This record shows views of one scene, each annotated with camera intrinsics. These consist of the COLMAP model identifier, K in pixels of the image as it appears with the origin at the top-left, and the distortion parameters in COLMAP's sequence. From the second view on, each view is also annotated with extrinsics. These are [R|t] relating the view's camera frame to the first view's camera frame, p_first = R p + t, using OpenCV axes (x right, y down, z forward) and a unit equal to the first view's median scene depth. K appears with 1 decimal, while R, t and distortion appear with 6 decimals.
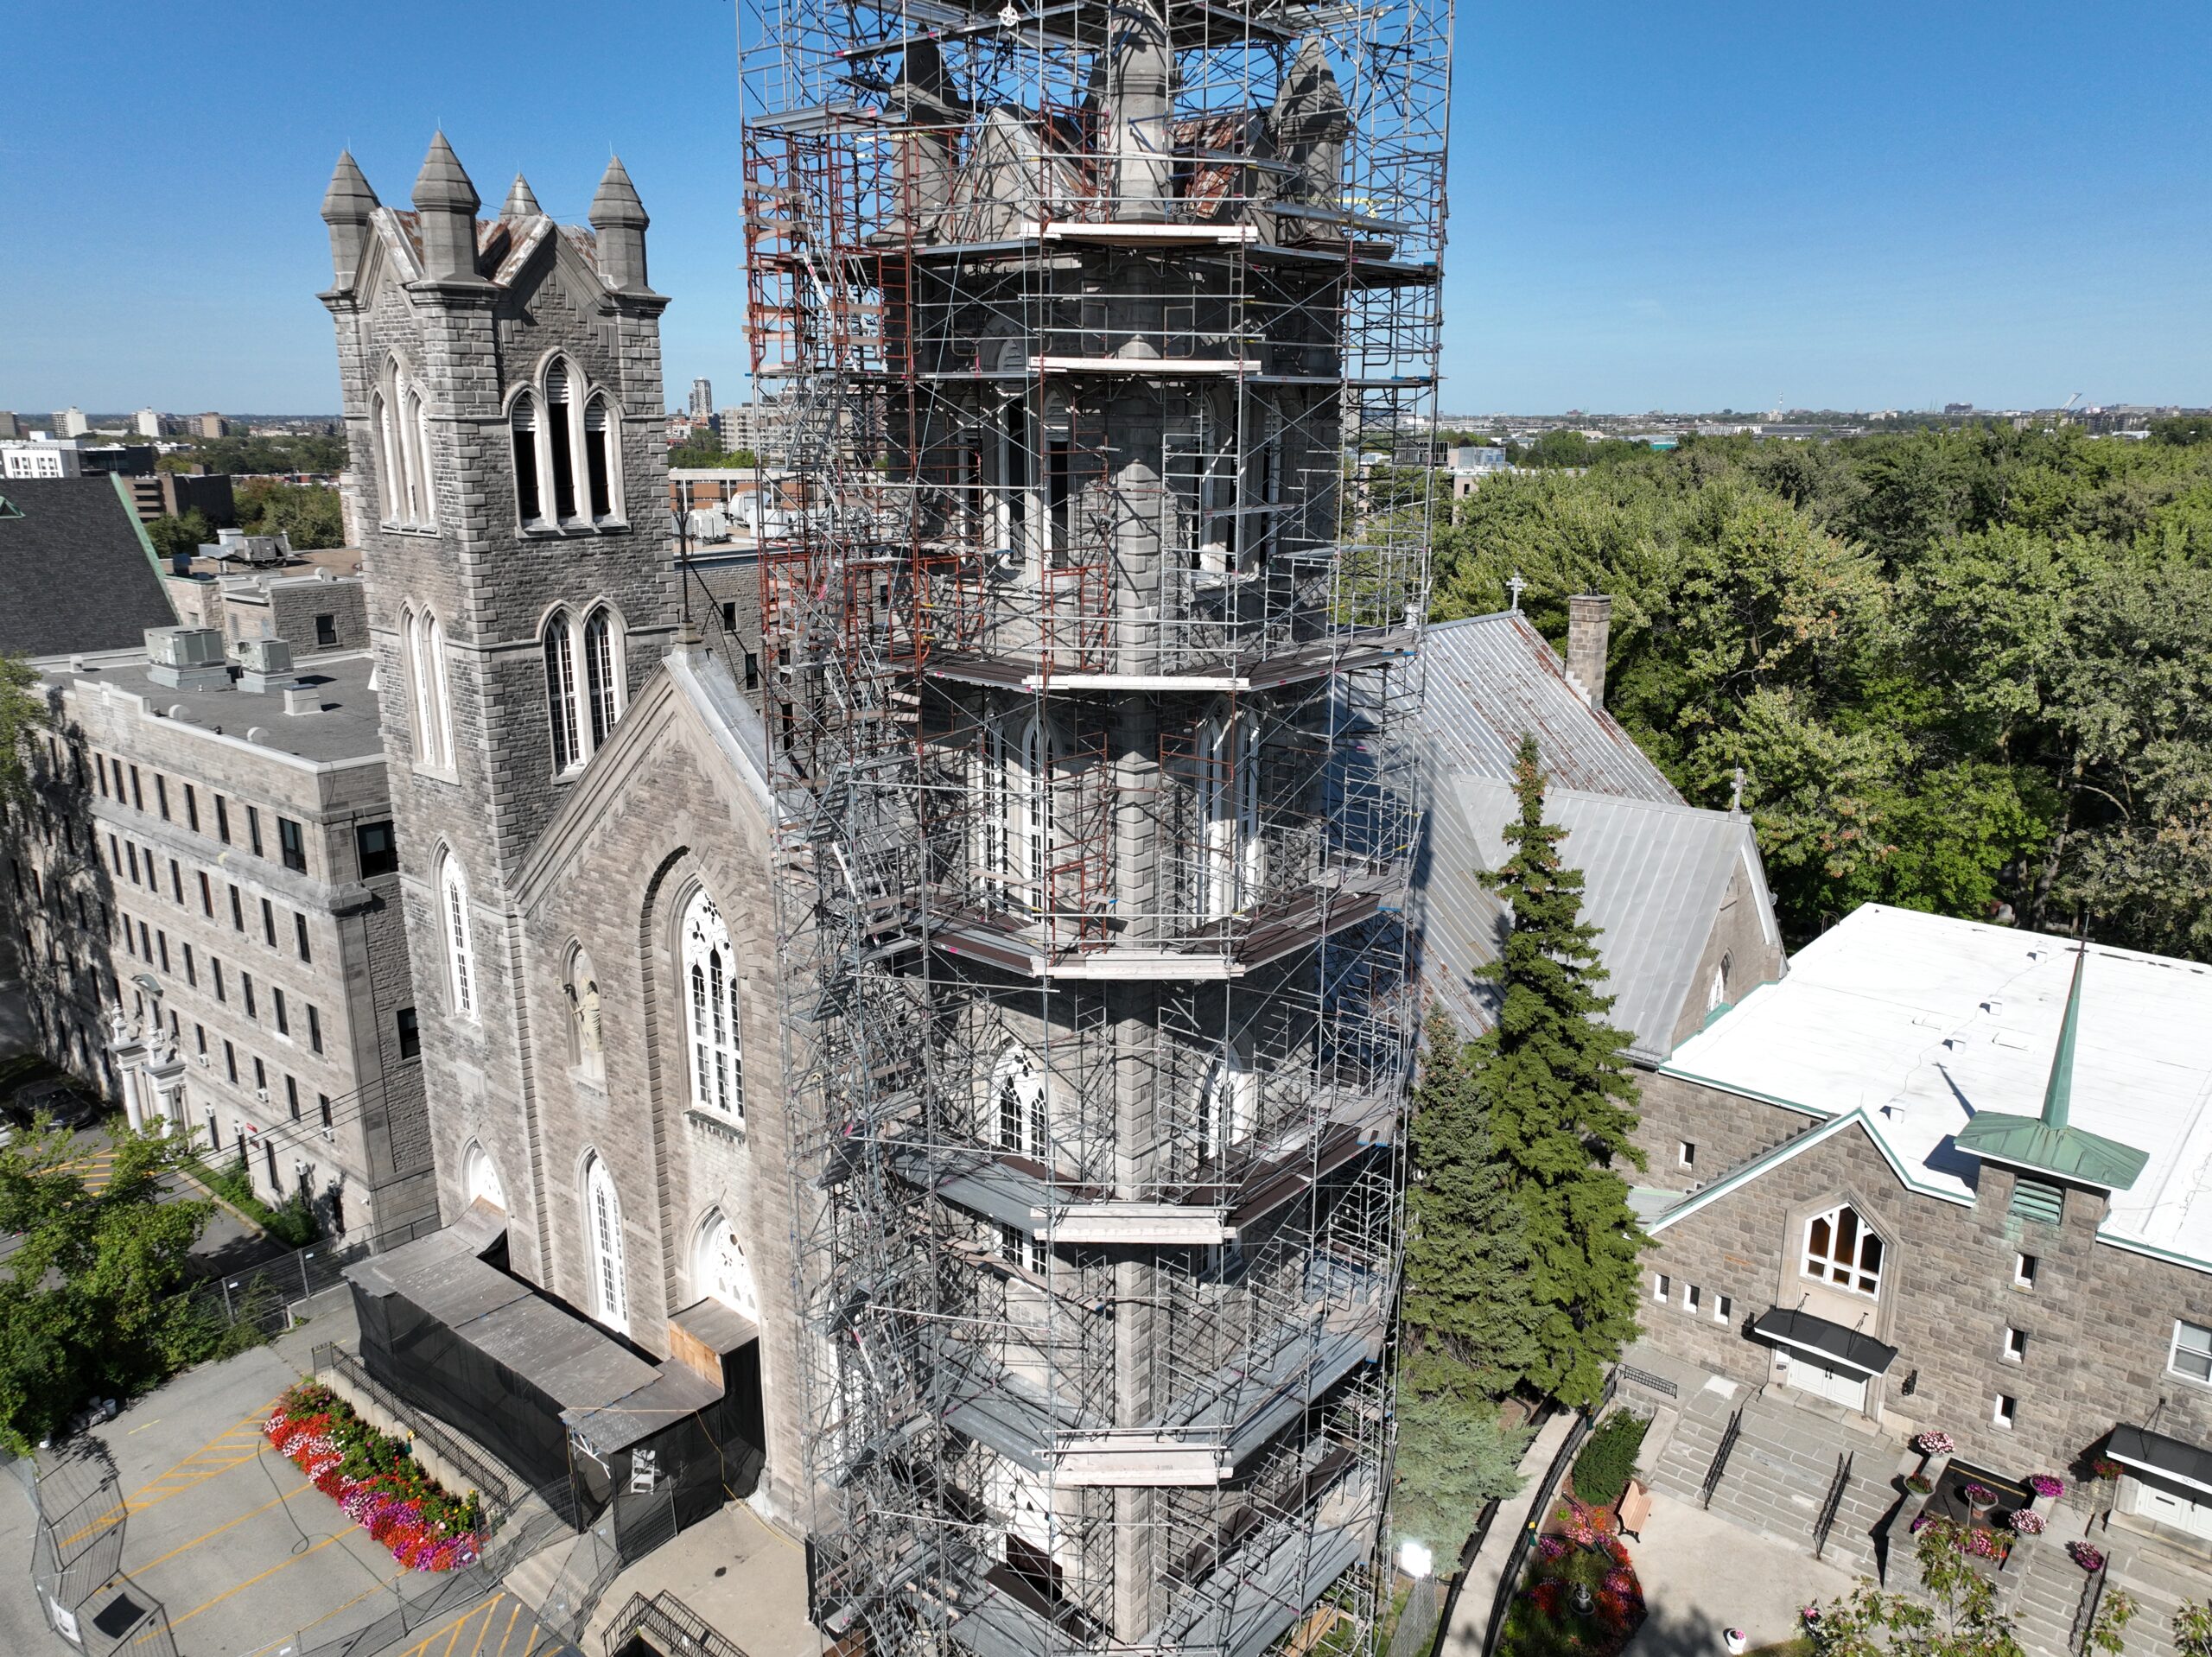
lens RADIAL K [[1586.3, 0, 1107.6], [0, 1586.3, 830.0], [0, 0, 1]] dist [0.001970, 0.001098]
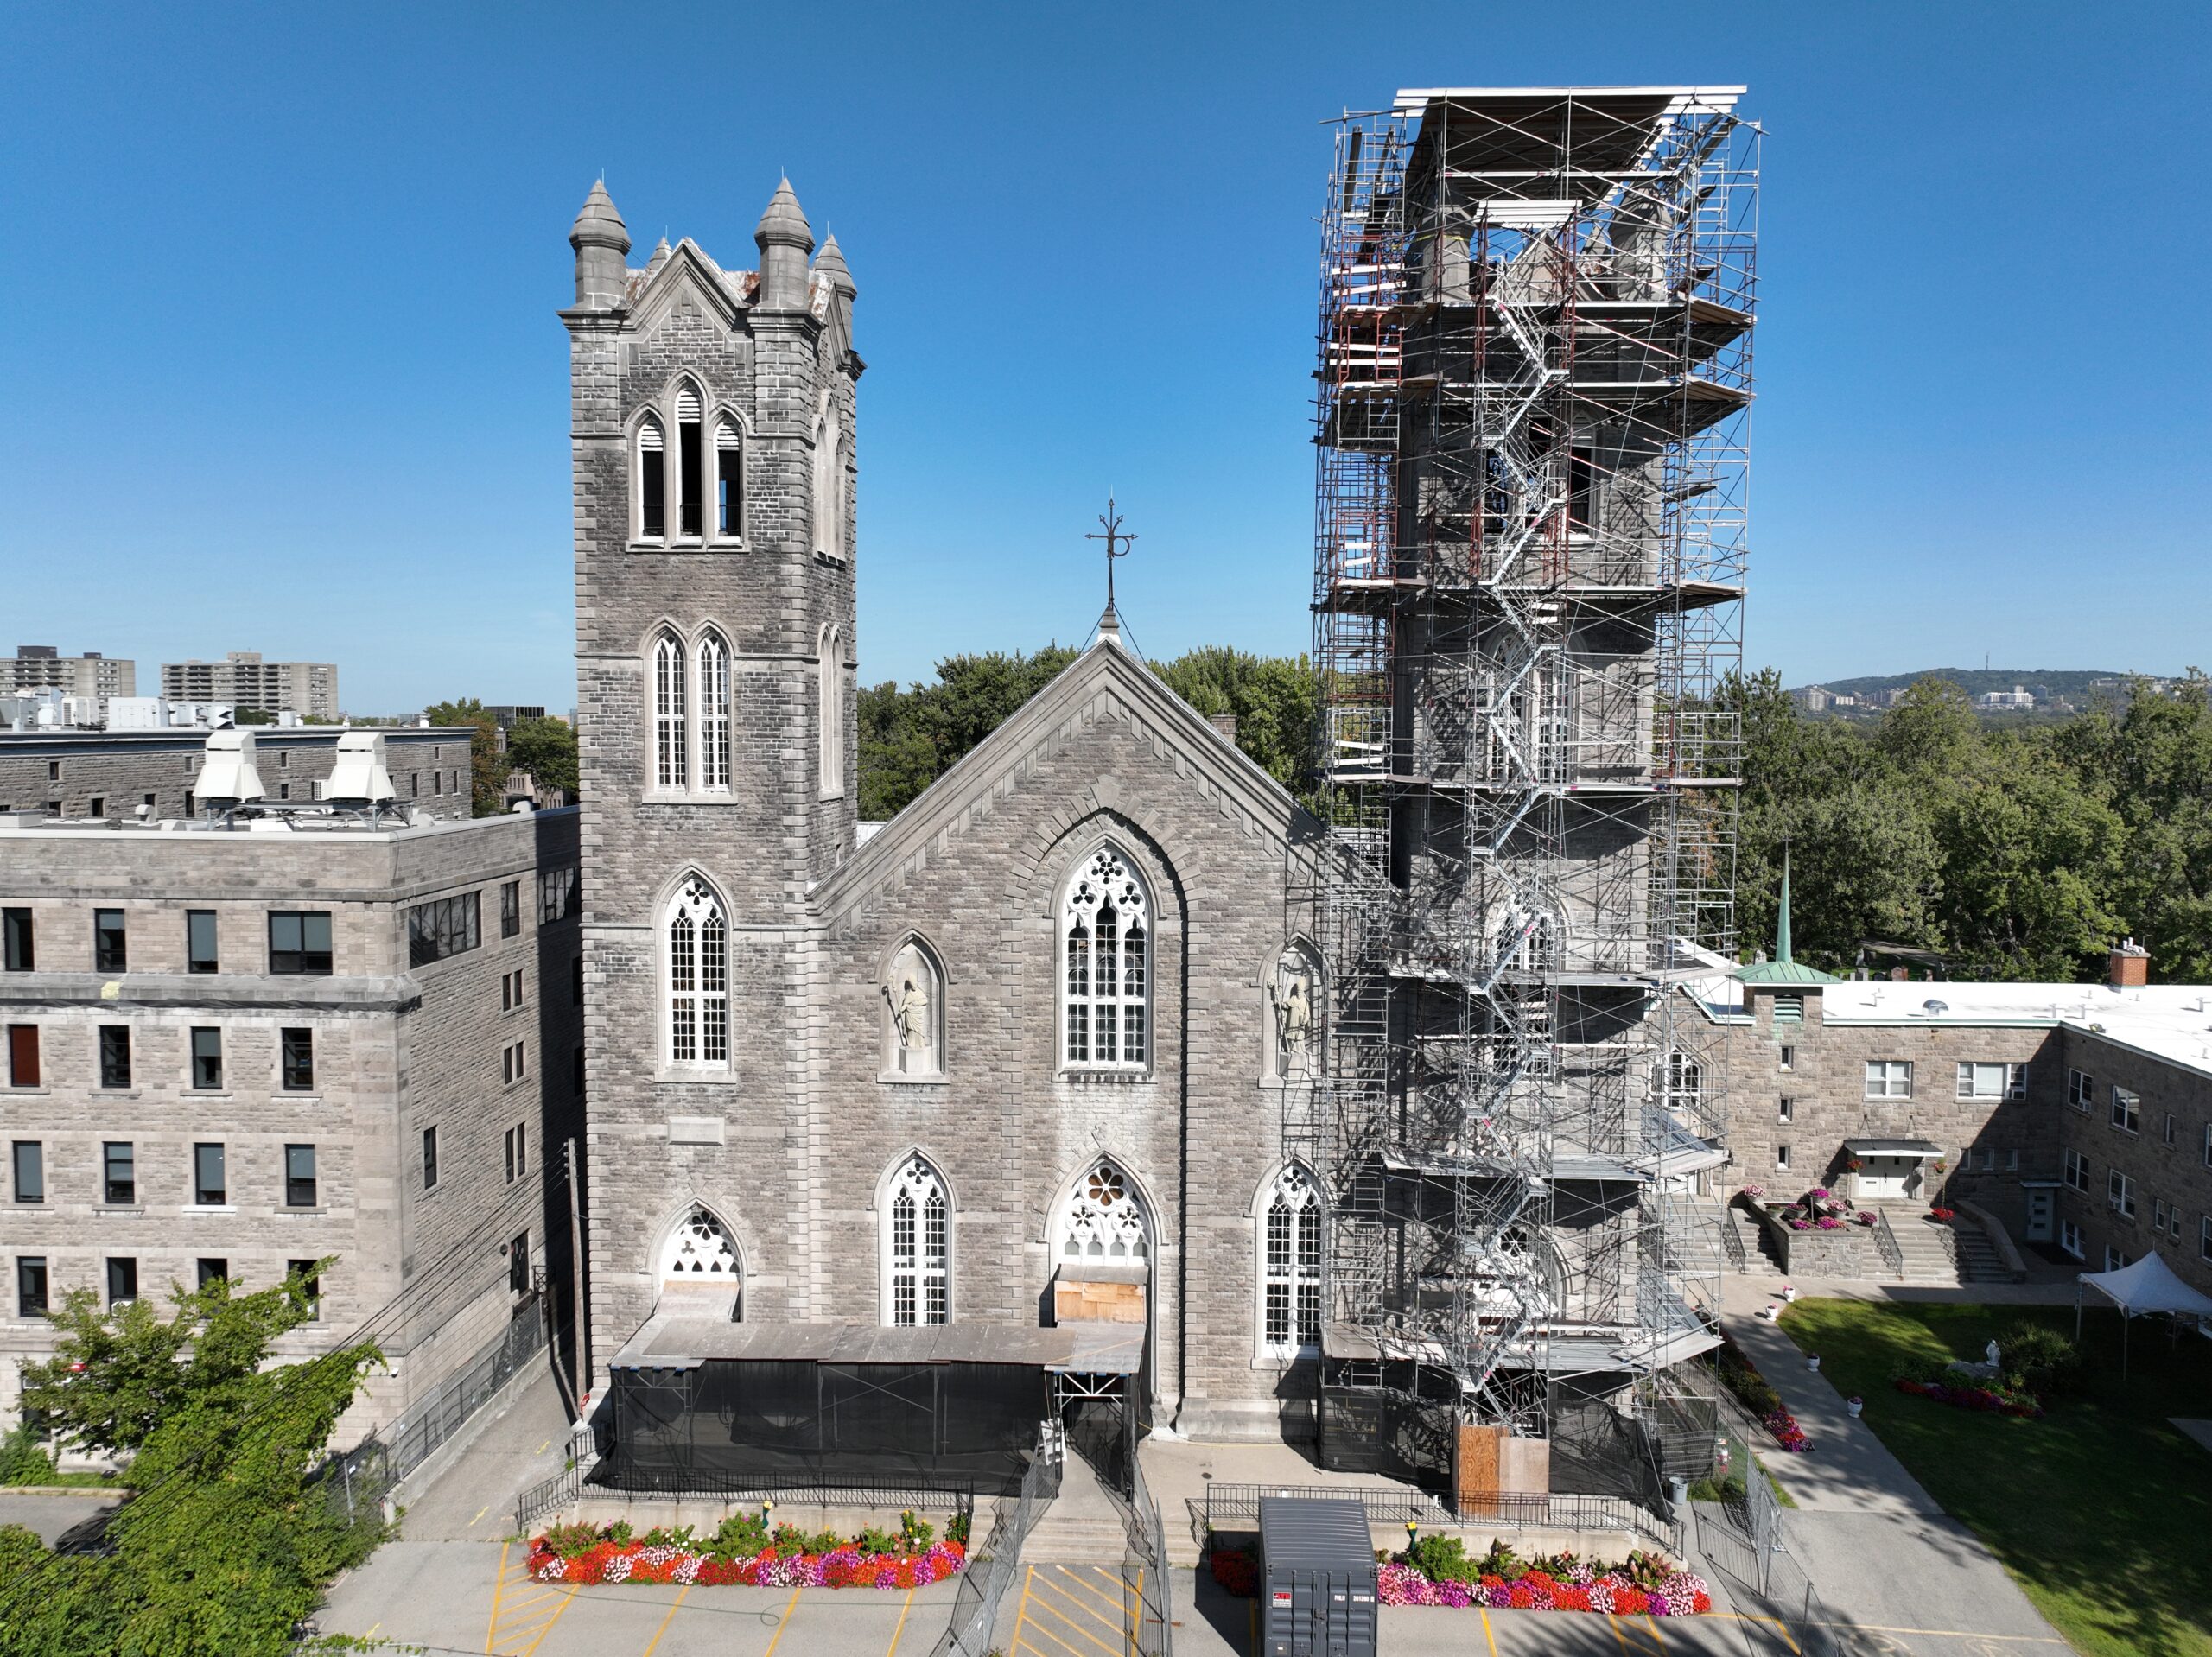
lens RADIAL K [[1586.3, 0, 1111.3], [0, 1586.3, 829.3], [0, 0, 1]] dist [0.001970, 0.001098]
pose [[0.796642, -0.035608, 0.603402, -0.905627], [0.148281, 0.979272, -0.137979, 0.174299], [-0.585982, 0.199393, 0.785409, 0.108836]]
